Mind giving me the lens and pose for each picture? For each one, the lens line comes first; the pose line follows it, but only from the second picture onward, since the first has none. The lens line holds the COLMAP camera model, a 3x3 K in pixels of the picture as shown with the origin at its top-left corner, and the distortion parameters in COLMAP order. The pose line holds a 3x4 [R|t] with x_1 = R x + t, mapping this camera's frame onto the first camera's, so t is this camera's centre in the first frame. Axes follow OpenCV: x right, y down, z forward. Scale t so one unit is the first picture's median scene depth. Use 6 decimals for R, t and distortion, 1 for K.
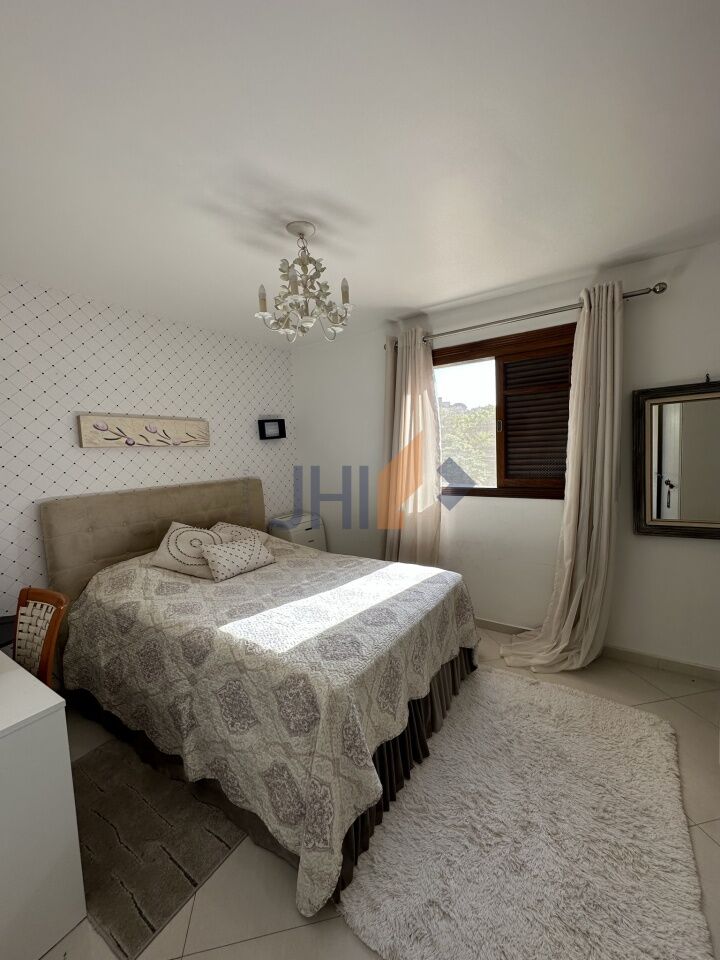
lens RADIAL K [[384.3, 0, 360.1], [0, 384.3, 479.8], [0, 0, 1]] dist [-0.002389, 0.000378]
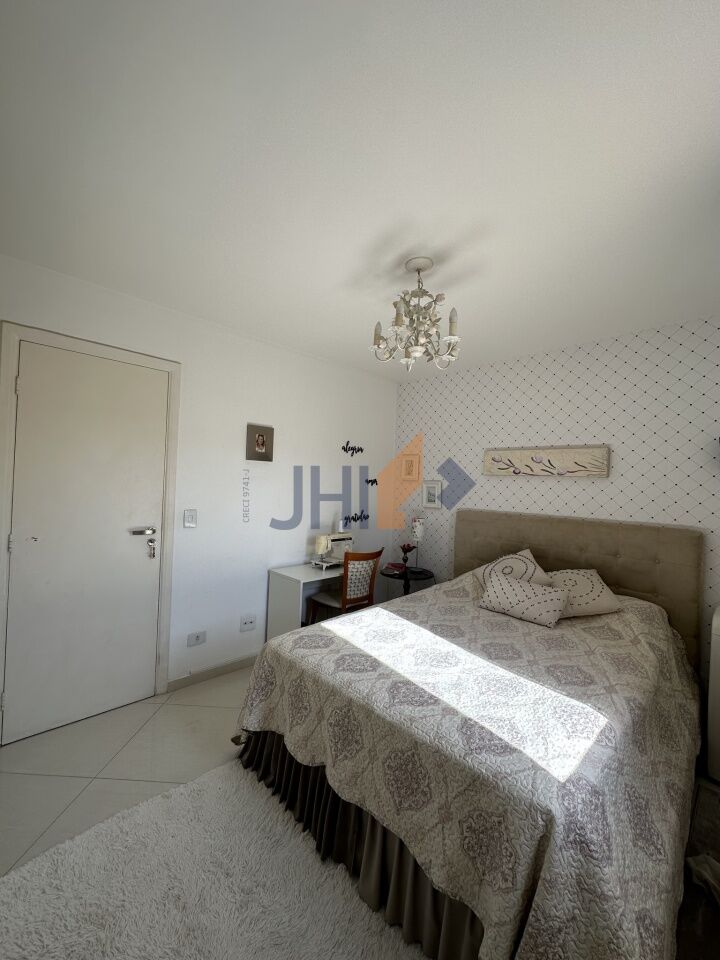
lens RADIAL K [[384.3, 0, 360.0], [0, 384.3, 480.3], [0, 0, 1]] dist [-0.002389, 0.000378]
pose [[-0.210350, 0.027745, -0.977232, 0.607759], [-0.105813, 0.993079, 0.050971, -0.077834], [0.971883, 0.114126, -0.205958, 0.759042]]
